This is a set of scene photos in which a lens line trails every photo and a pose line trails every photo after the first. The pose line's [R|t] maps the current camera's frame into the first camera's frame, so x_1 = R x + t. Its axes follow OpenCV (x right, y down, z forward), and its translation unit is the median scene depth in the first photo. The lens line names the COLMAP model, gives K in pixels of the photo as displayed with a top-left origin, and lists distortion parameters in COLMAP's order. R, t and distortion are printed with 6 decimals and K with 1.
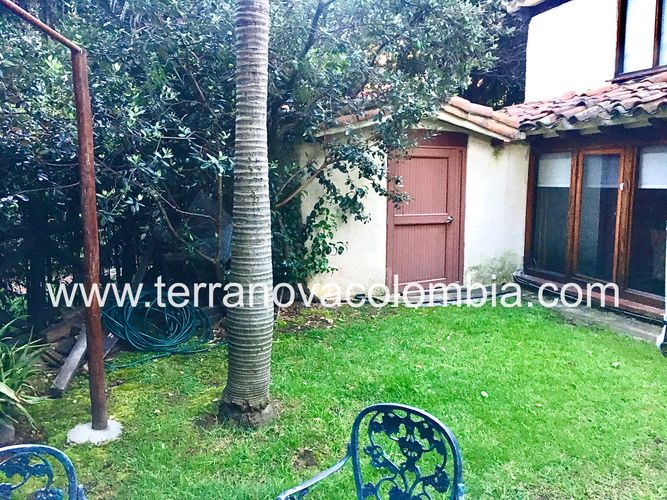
lens RADIAL K [[573.8, 0, 333.3], [0, 573.8, 248.8], [0, 0, 1]] dist [0.050935, 0.003136]
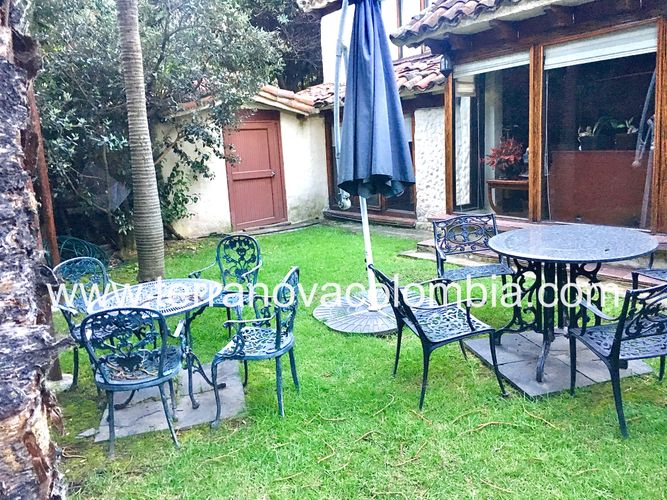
lens RADIAL K [[573.8, 0, 334.0], [0, 573.8, 248.9], [0, 0, 1]] dist [0.050935, 0.003136]
pose [[0.960823, -0.107010, 0.255671, -0.034586], [0.093680, 0.993556, 0.063793, 0.064019], [-0.260850, -0.037343, 0.964657, -0.448872]]
